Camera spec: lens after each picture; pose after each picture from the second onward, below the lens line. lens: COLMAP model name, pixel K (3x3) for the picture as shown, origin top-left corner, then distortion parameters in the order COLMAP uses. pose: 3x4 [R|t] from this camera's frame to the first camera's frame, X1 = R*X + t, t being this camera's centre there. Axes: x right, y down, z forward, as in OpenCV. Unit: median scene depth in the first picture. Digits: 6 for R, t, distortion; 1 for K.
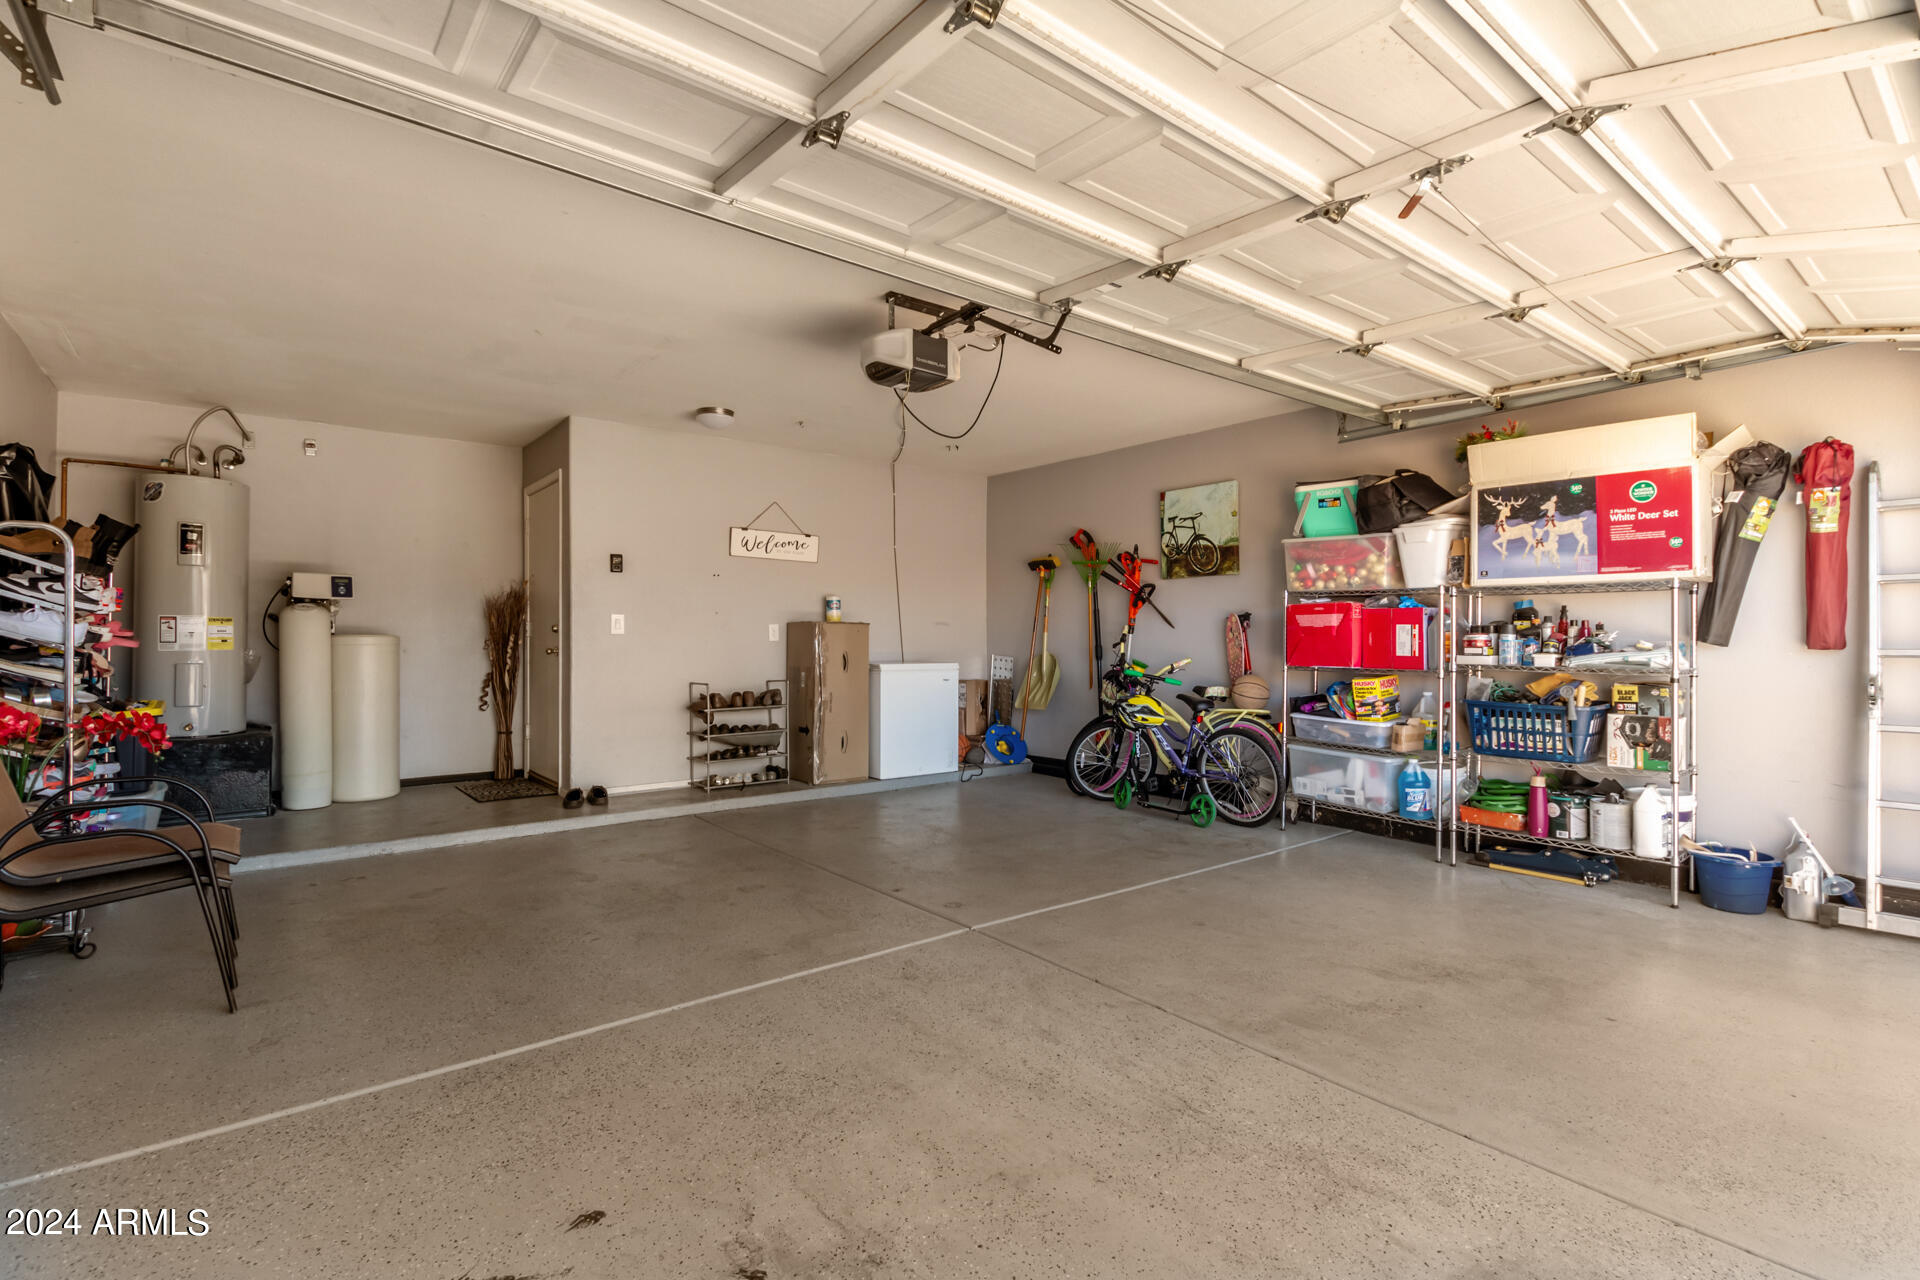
lens RADIAL K [[893.2, 0, 960.0], [0, 893.2, 640.0], [0, 0, 1]] dist [0.005444, 0.000441]
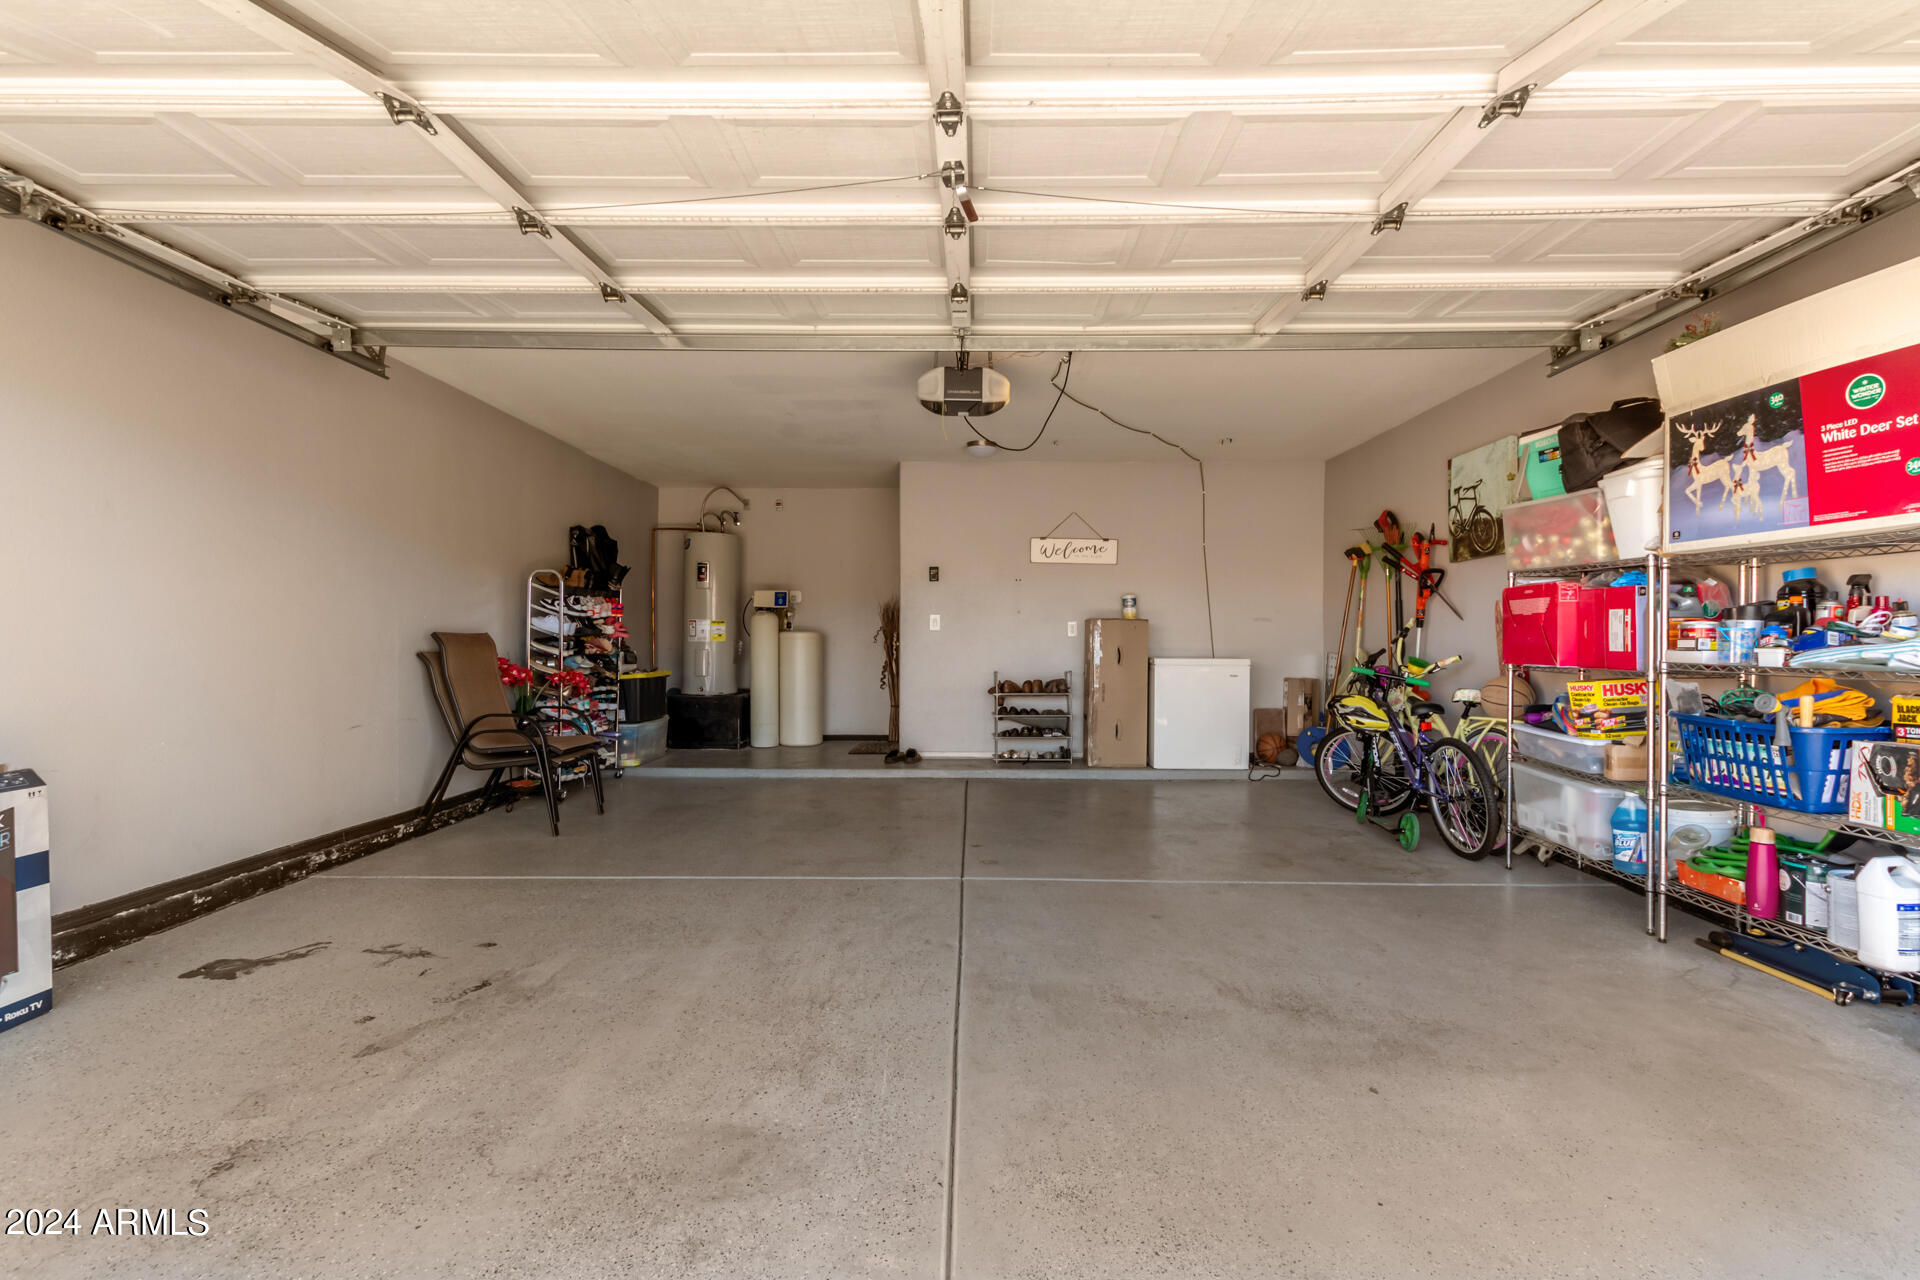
lens RADIAL K [[882.1, 0, 973.7], [0, 882.1, 653.4], [0, 0, 1]] dist [0.004087, -0.001383]
pose [[0.774079, 0.010799, -0.632997, 0.537356], [-0.003544, 0.999913, 0.012724, 0.011701], [0.633079, -0.007606, 0.774050, 0.089821]]
